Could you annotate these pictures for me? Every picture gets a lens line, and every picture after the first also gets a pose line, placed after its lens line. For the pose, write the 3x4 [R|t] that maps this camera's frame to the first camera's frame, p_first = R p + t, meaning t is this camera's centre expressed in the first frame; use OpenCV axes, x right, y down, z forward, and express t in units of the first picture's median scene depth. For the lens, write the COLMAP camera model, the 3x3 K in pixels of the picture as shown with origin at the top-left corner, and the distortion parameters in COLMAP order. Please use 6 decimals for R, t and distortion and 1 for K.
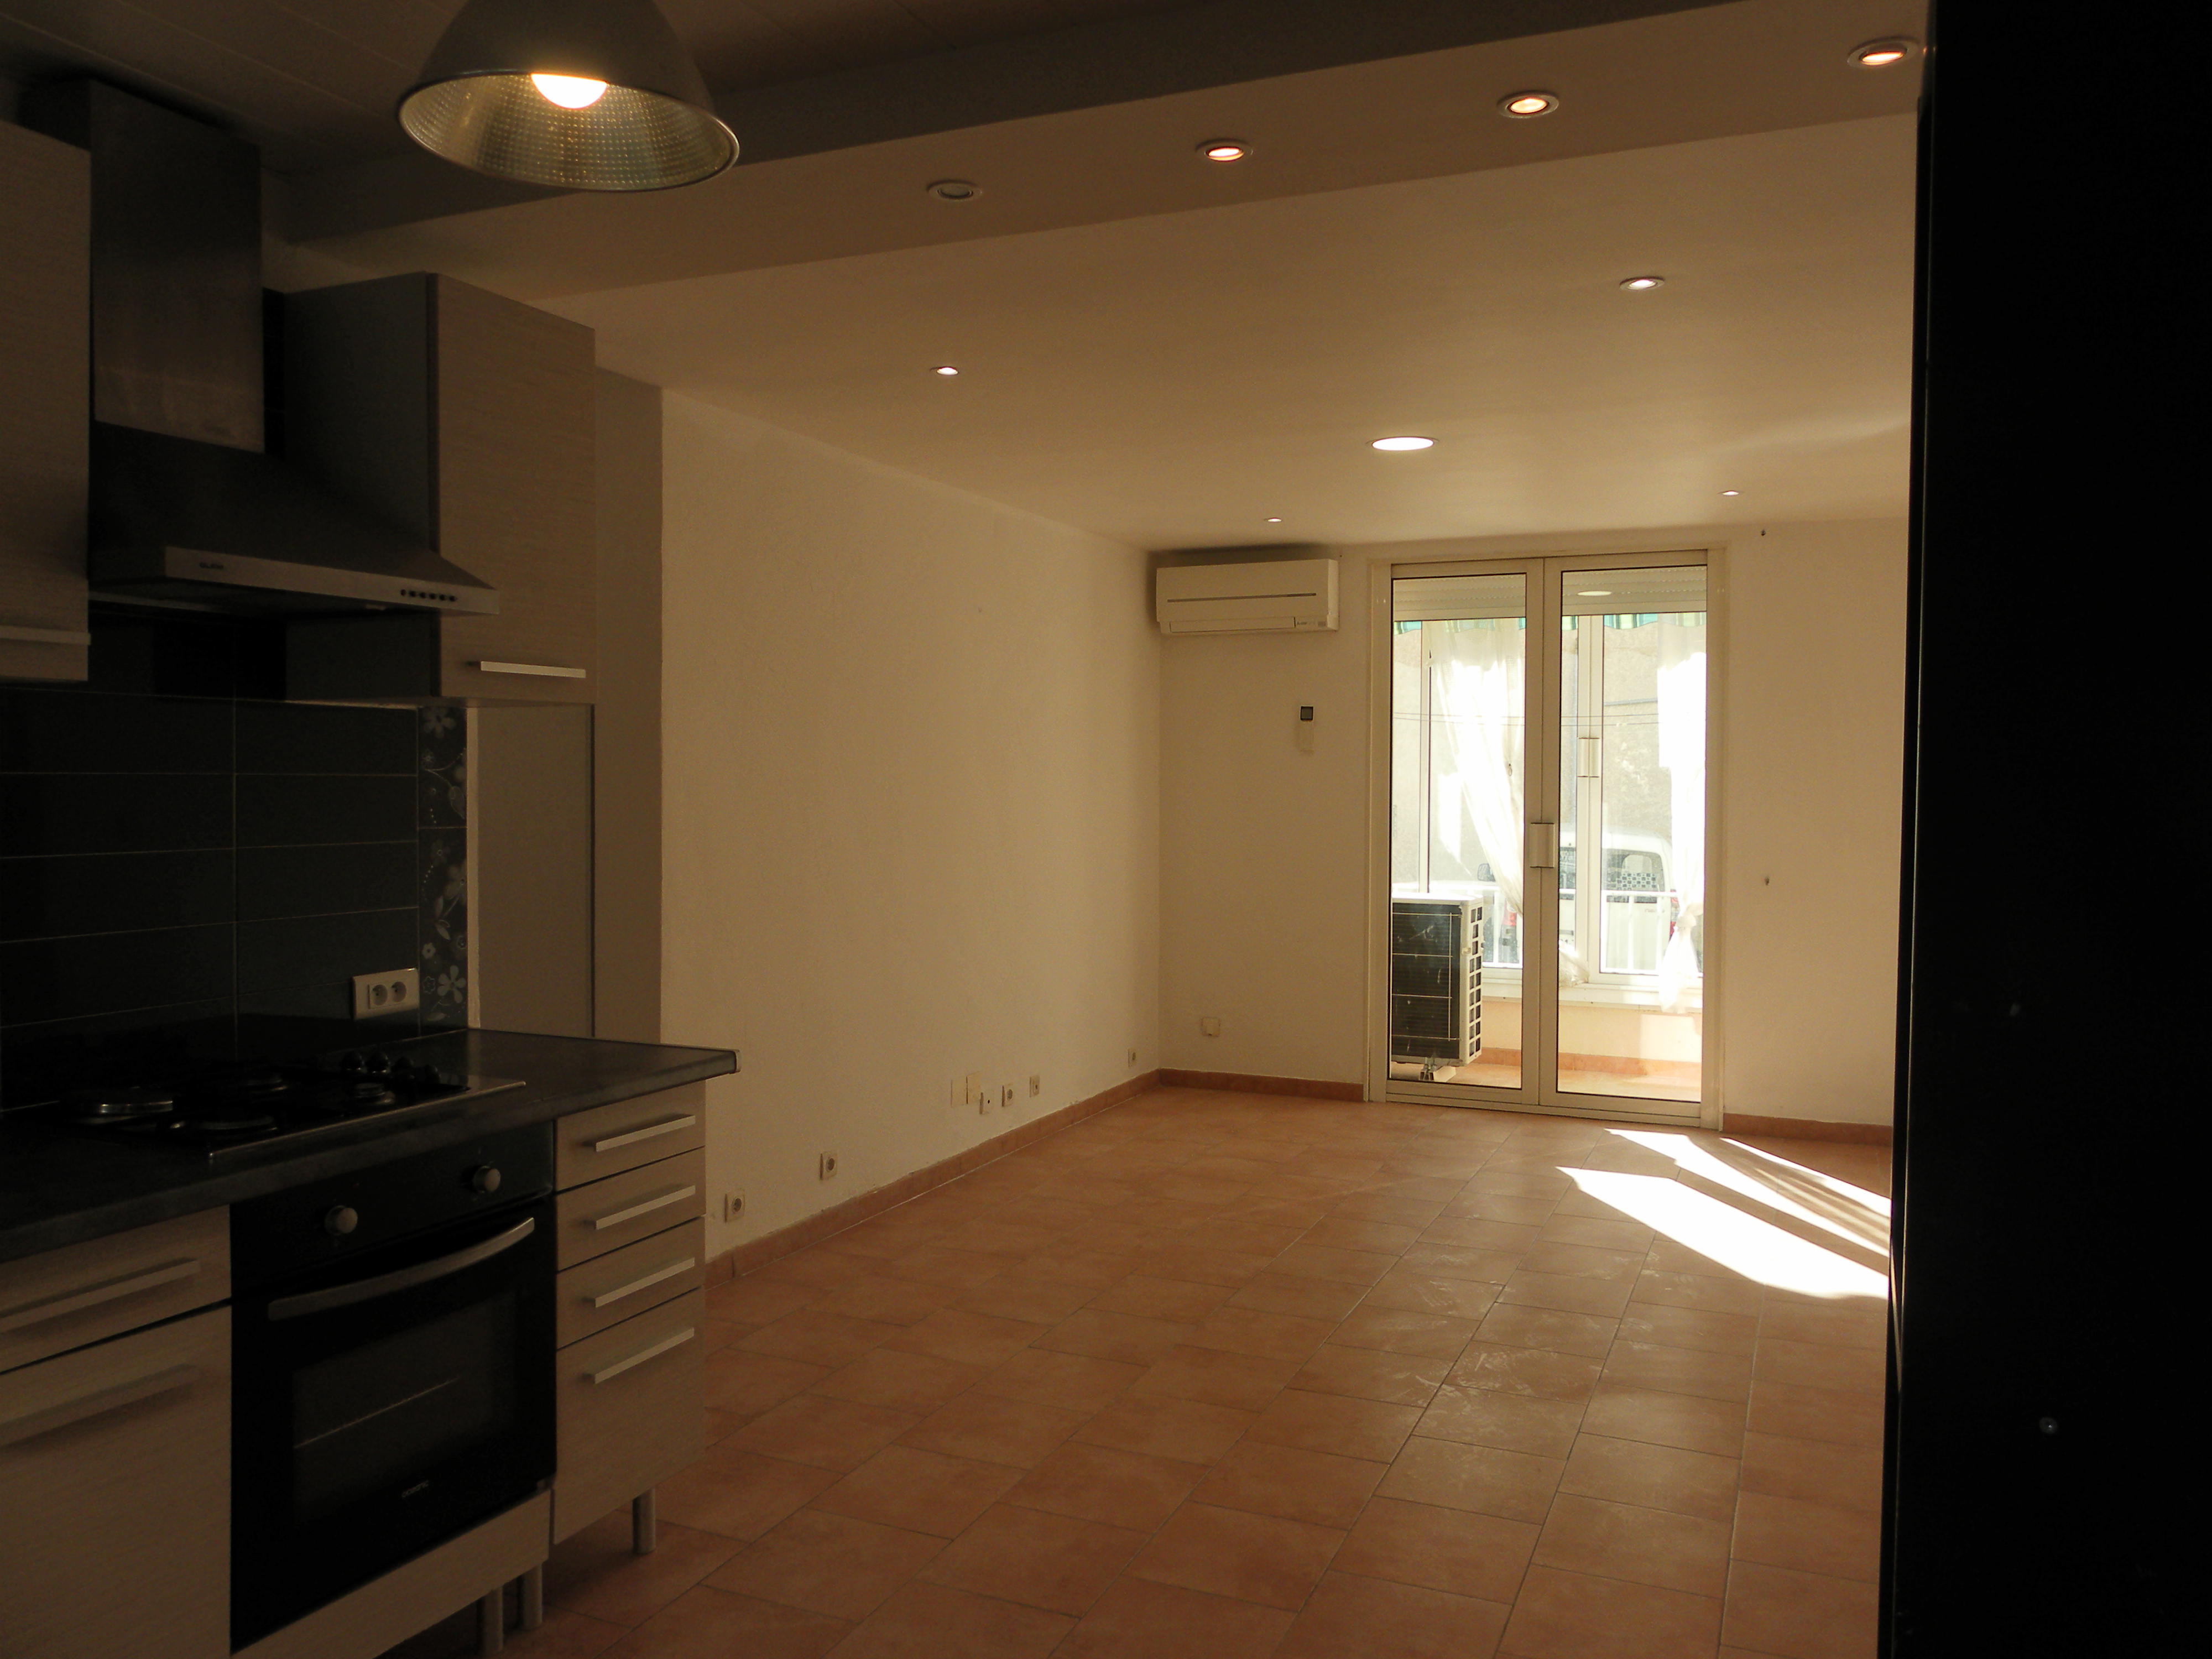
lens RADIAL K [[1691.6, 0, 1108.2], [0, 1691.6, 815.5], [0, 0, 1]] dist [-0.007757, -0.000869]
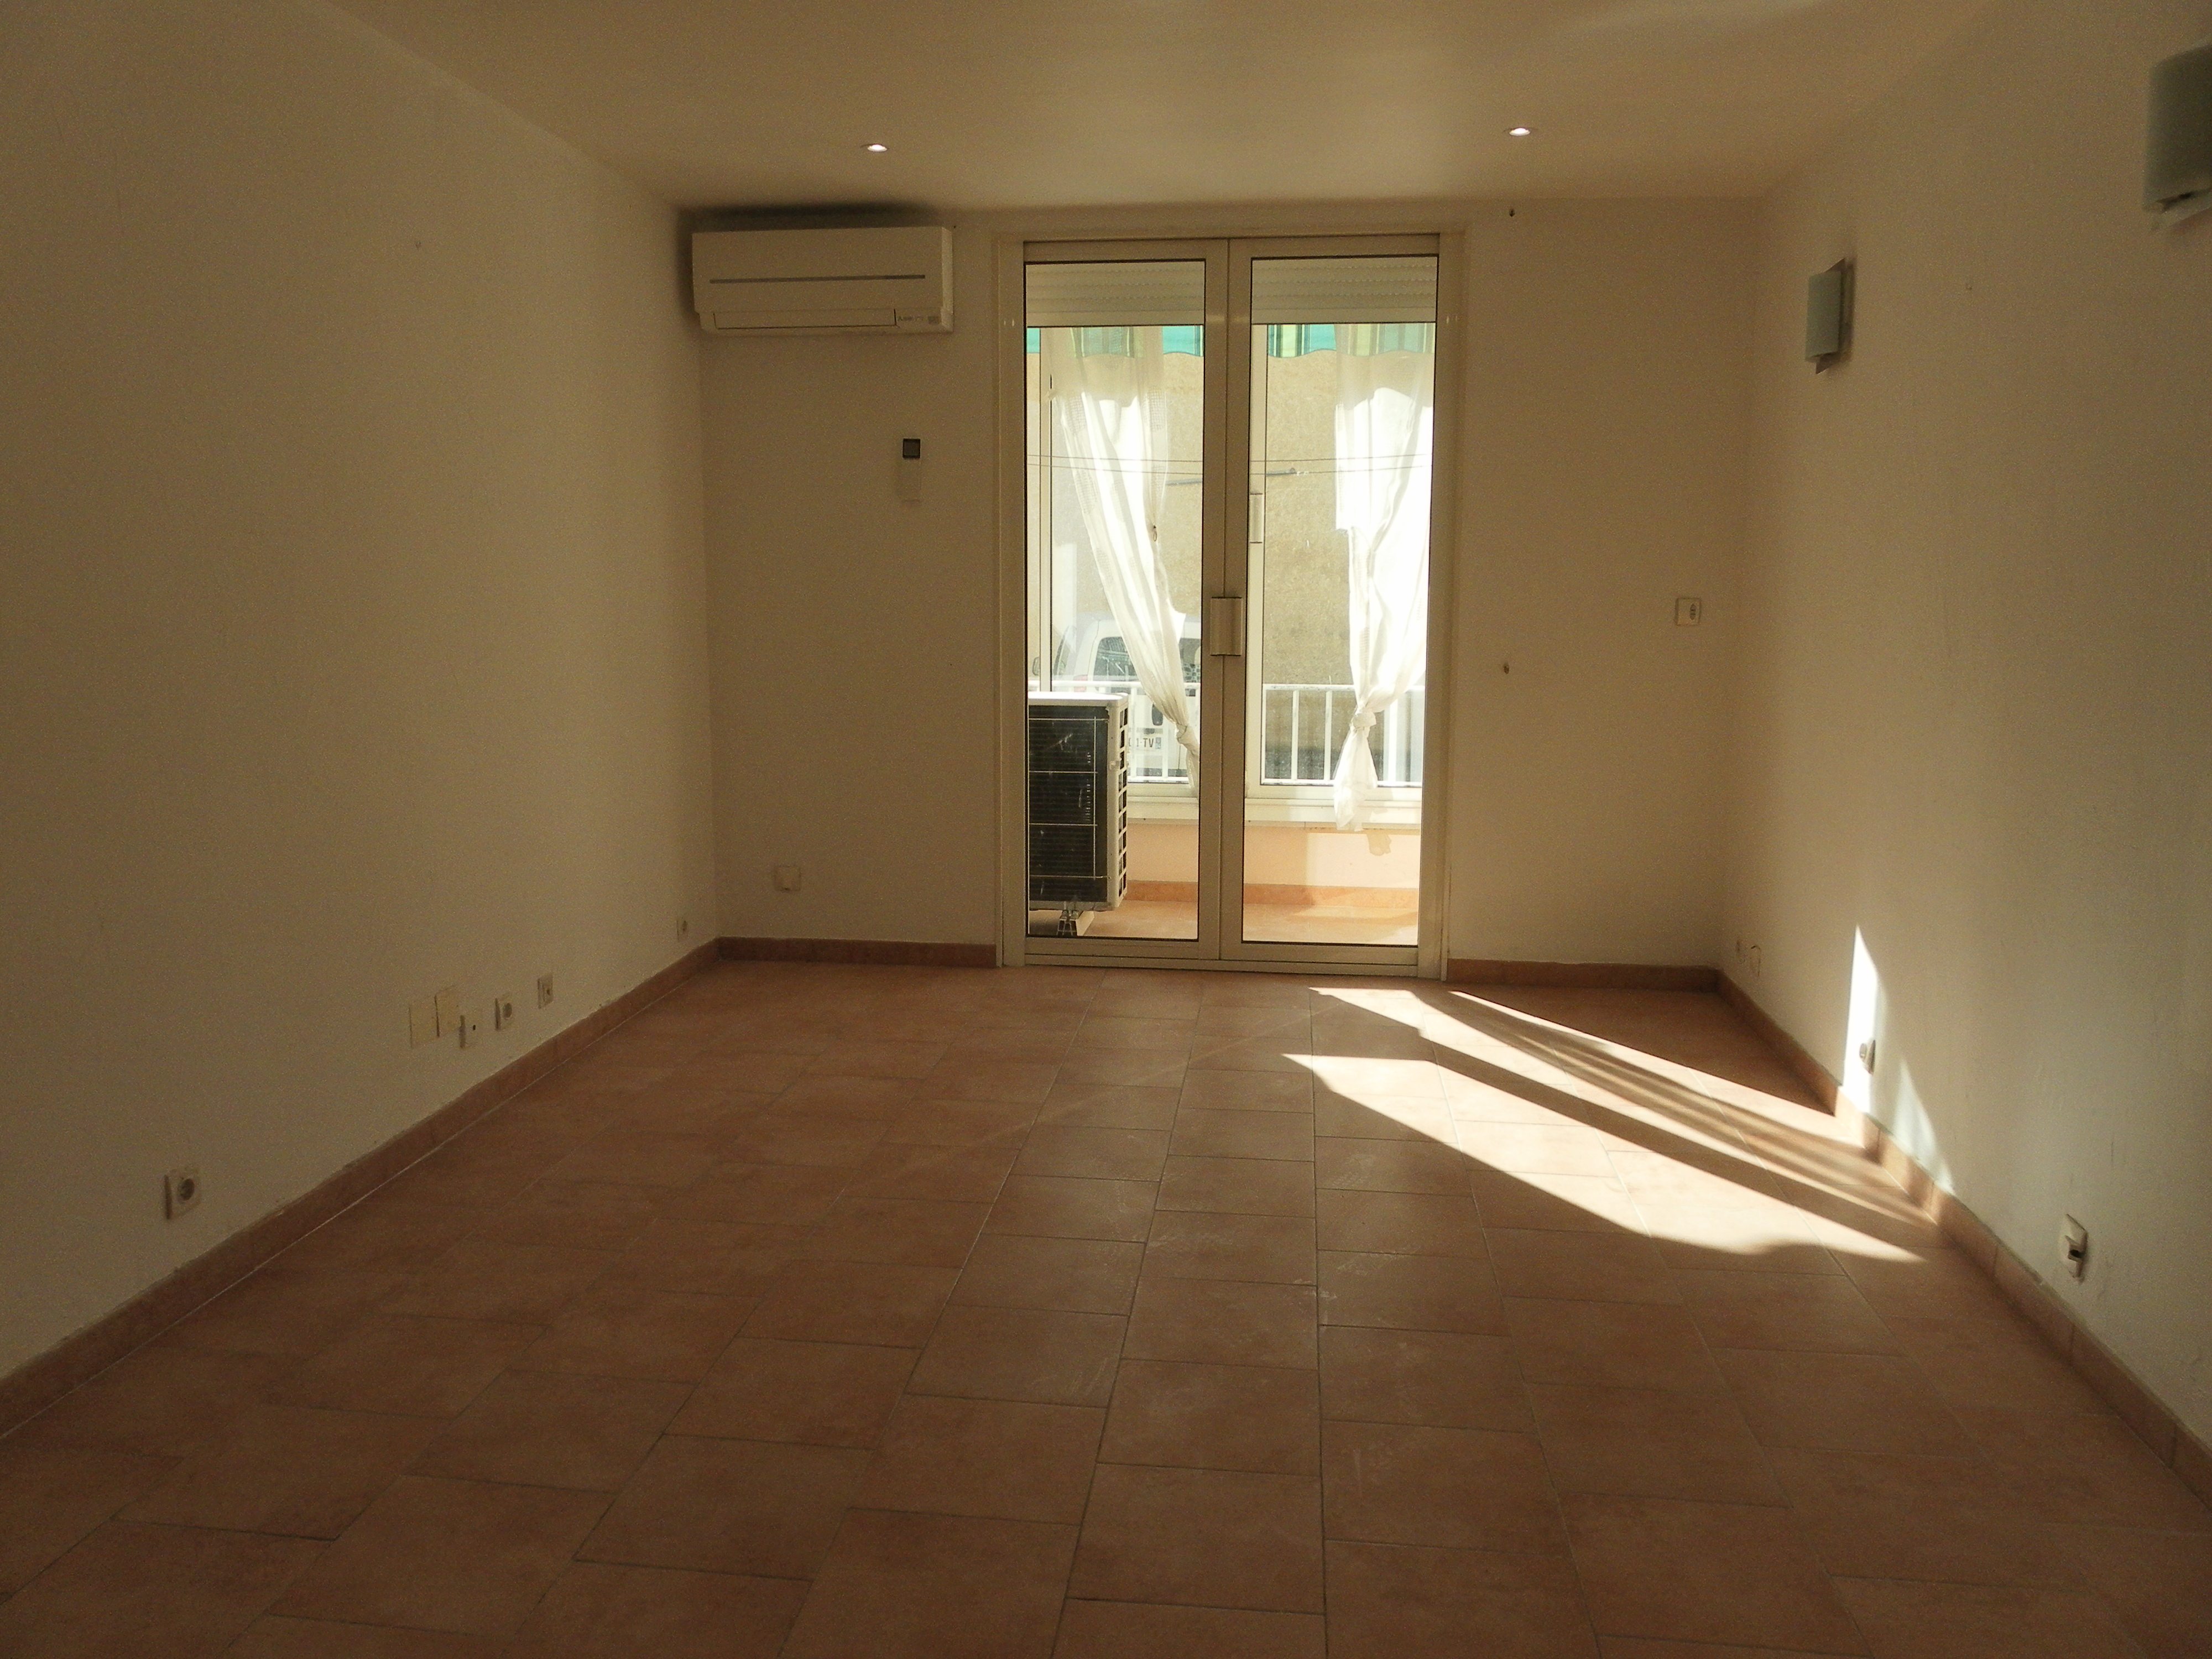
lens RADIAL K [[1691.6, 0, 1108.2], [0, 1691.6, 815.5], [0, 0, 1]] dist [-0.007757, -0.000869]
pose [[0.957717, -0.041966, 0.284636, -0.015759], [0.007666, 0.992676, 0.120562, 0.009662], [-0.287611, -0.113282, 0.951024, 0.272763]]
